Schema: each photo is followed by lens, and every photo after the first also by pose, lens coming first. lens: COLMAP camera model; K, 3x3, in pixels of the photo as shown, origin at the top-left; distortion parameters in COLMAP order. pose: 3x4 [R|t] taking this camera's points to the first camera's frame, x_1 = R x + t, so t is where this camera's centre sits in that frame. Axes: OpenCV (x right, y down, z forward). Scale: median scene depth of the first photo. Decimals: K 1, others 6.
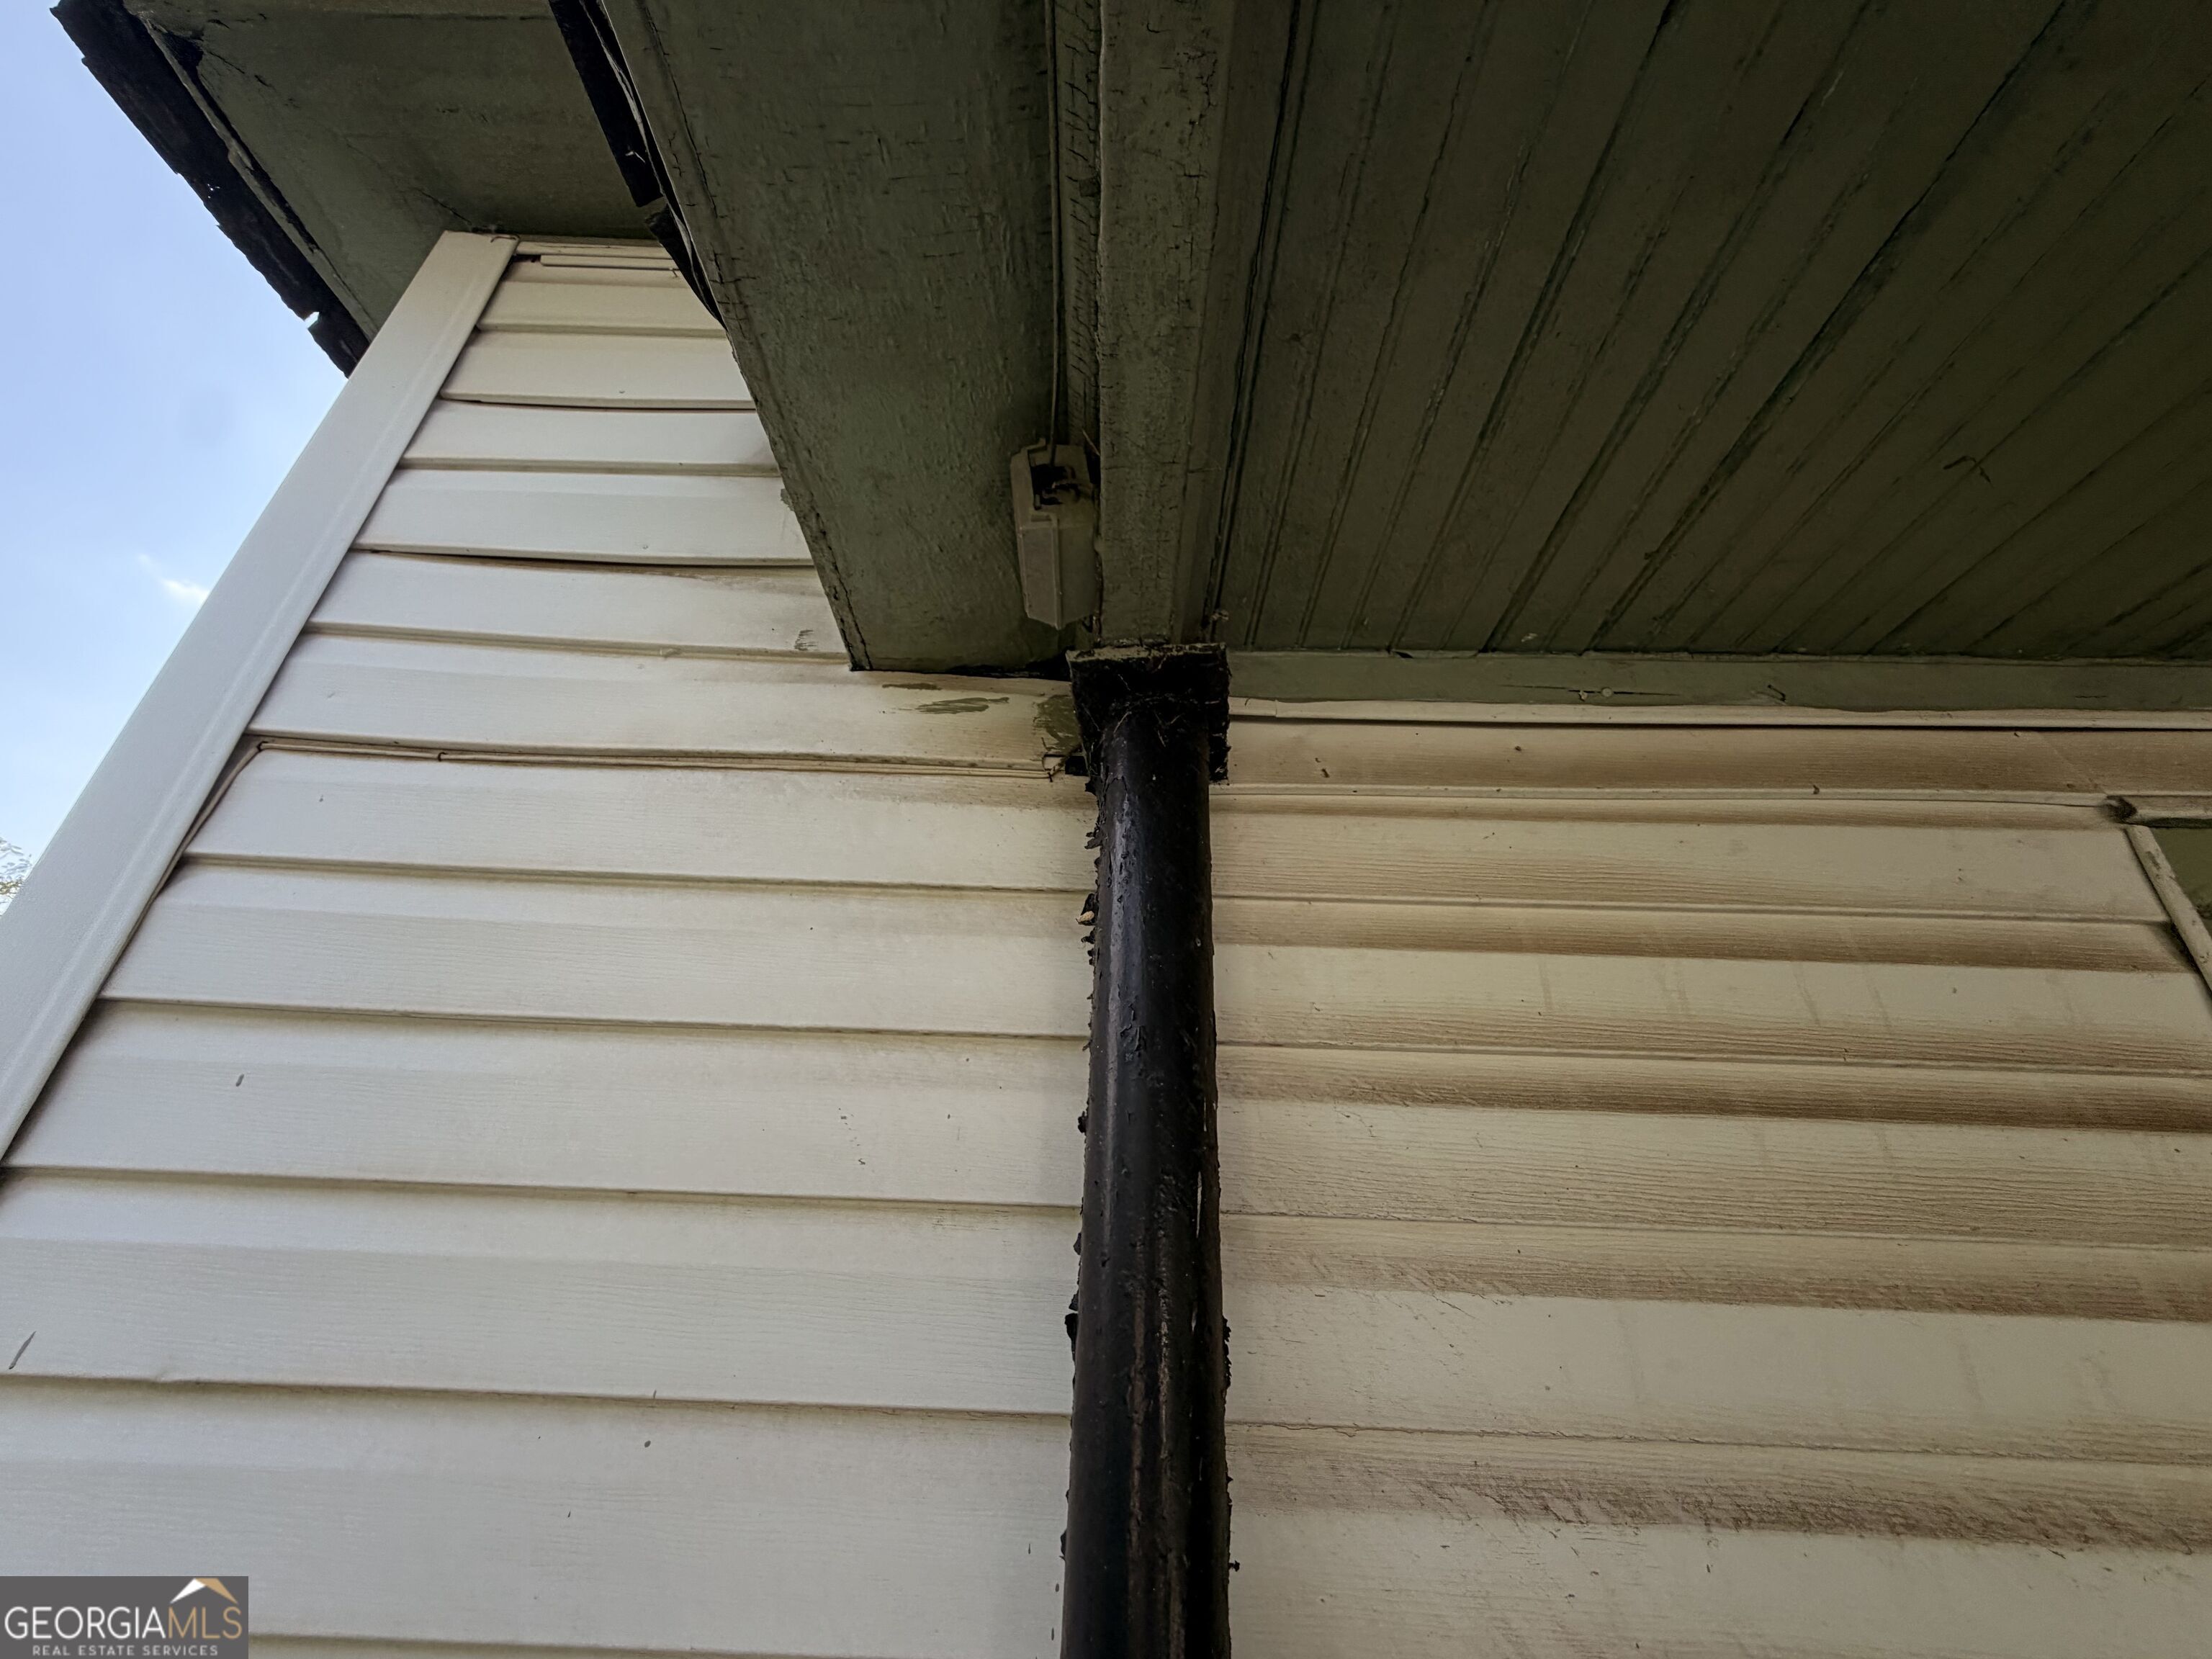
lens RADIAL K [[883.8, 0, 1096.1], [0, 883.8, 827.2], [0, 0, 1]] dist [-0.000810, 0.000853]
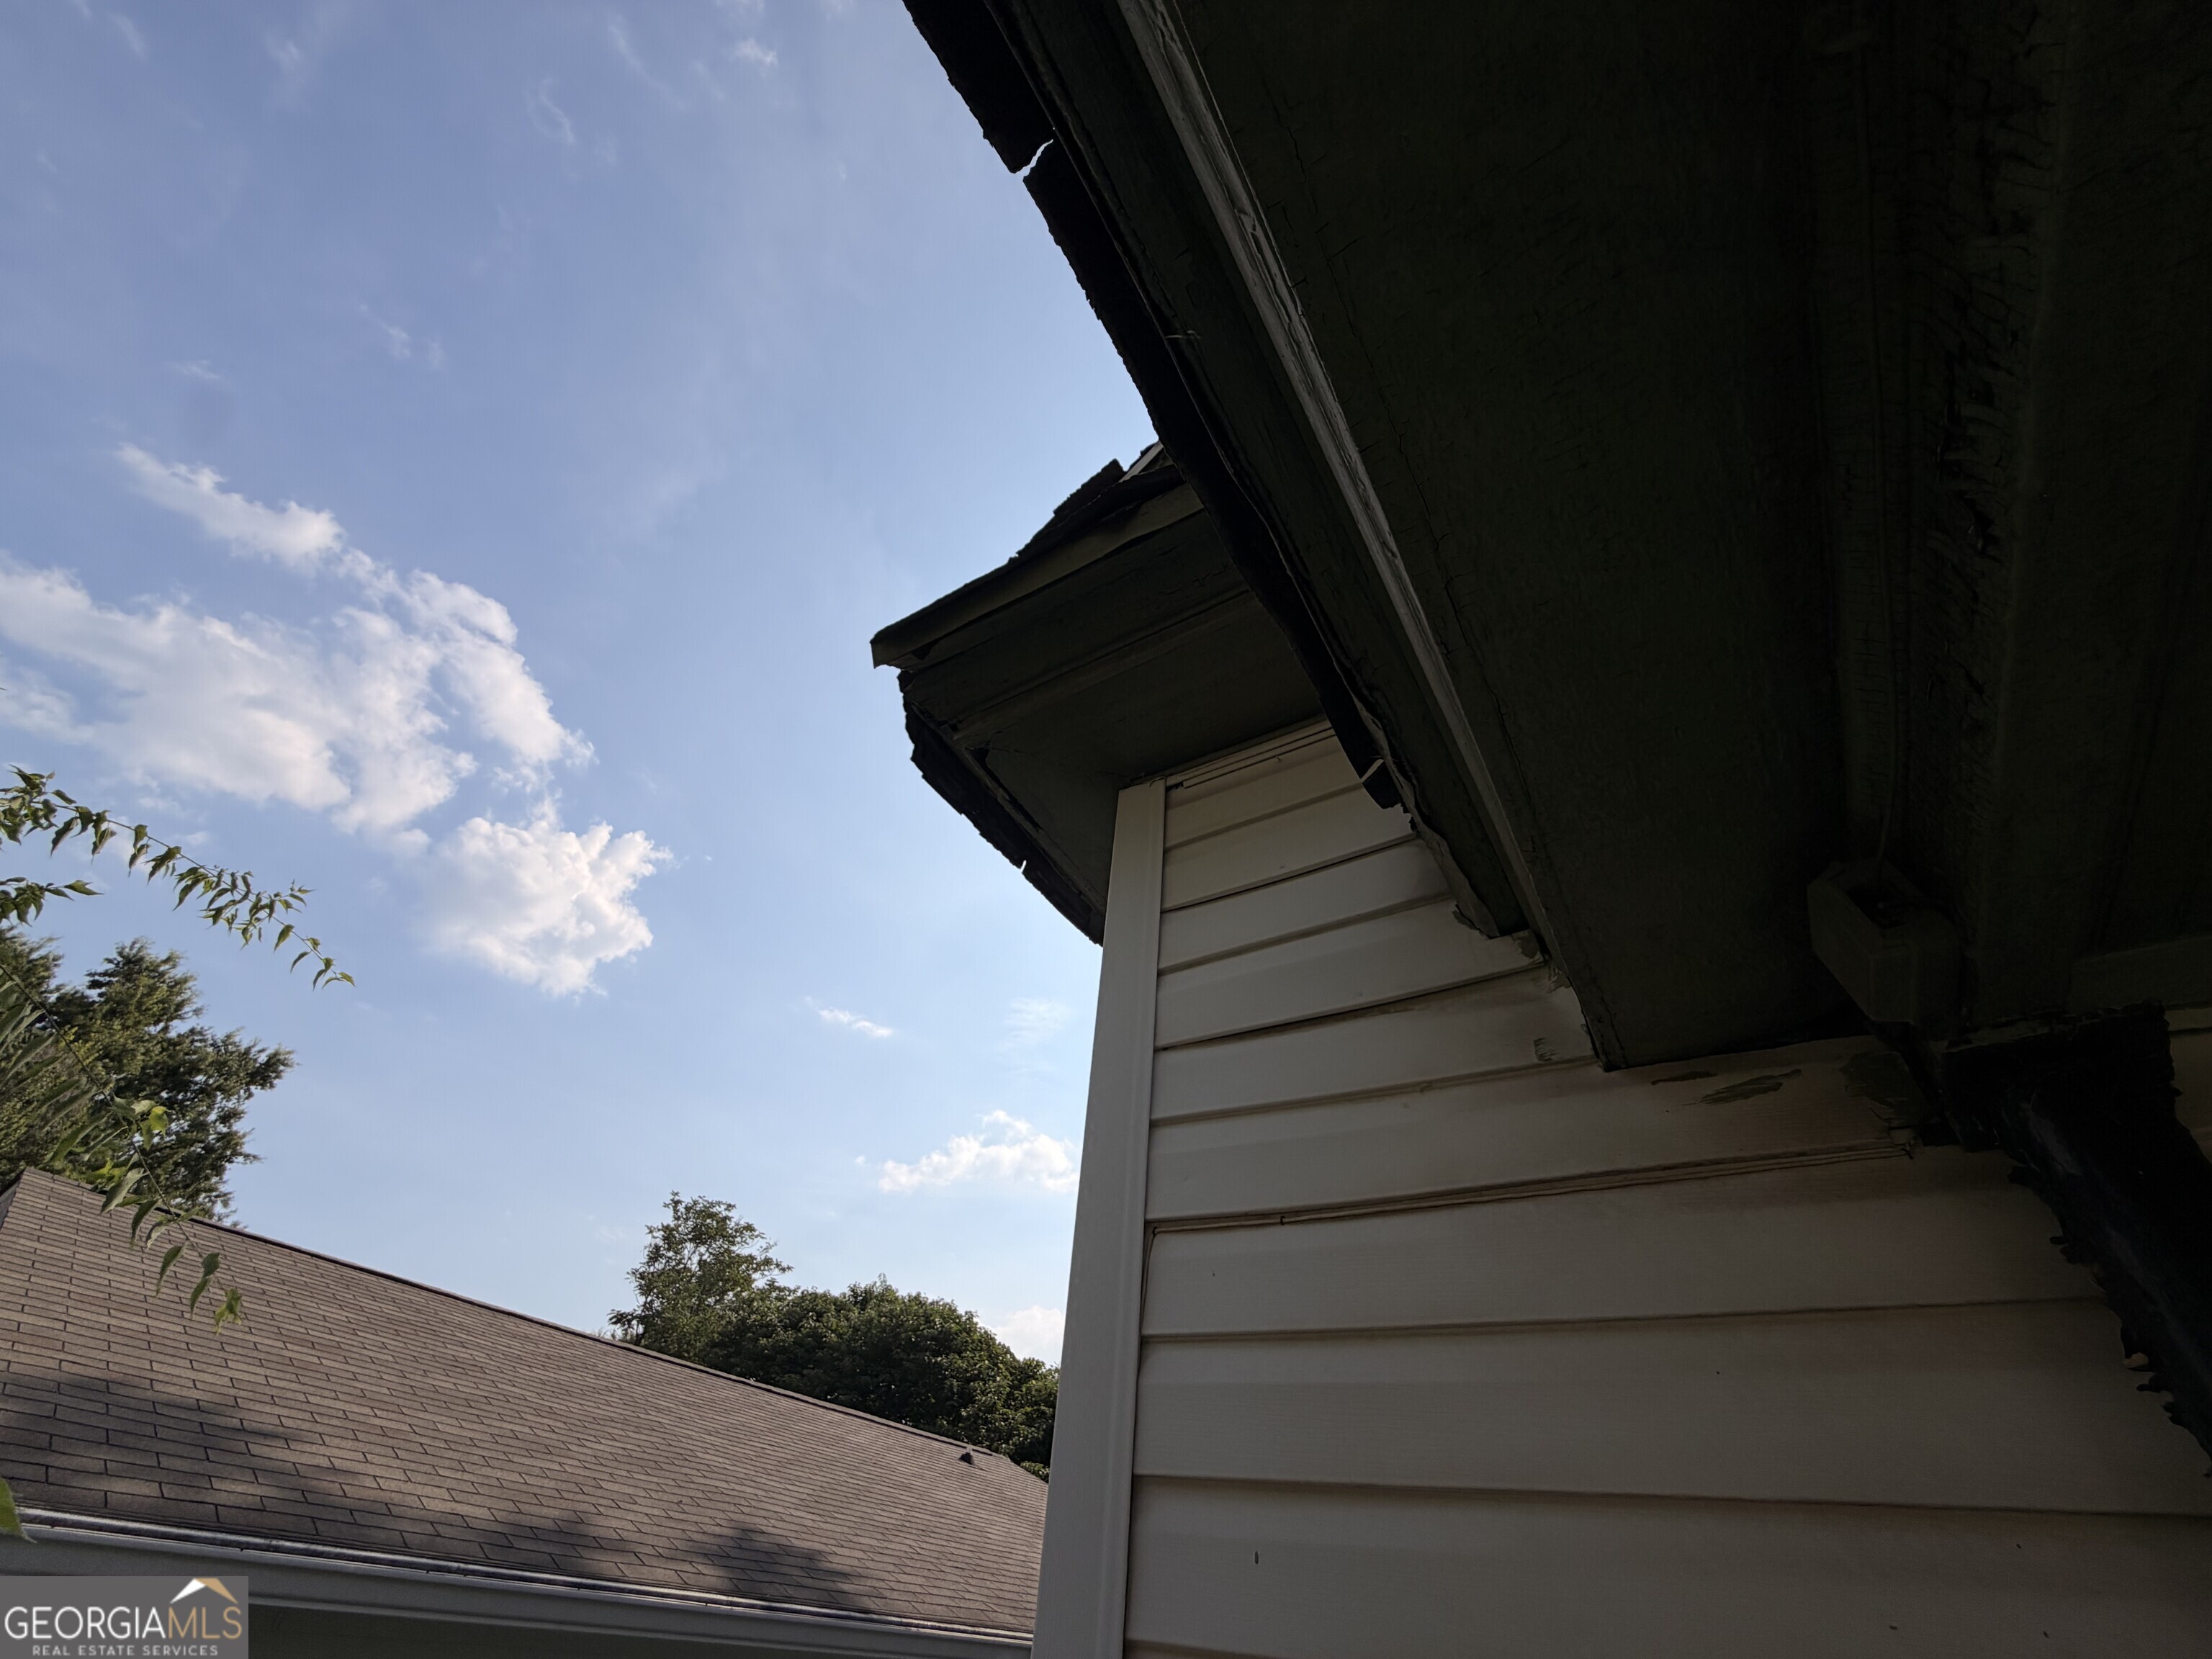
lens RADIAL K [[883.8, 0, 1084.7], [0, 883.8, 827.4], [0, 0, 1]] dist [-0.000810, 0.000853]
pose [[0.842461, -0.323504, -0.430819, -0.256054], [0.186650, 0.925386, -0.329883, -0.217844], [0.505393, 0.197501, 0.839983, -0.254250]]
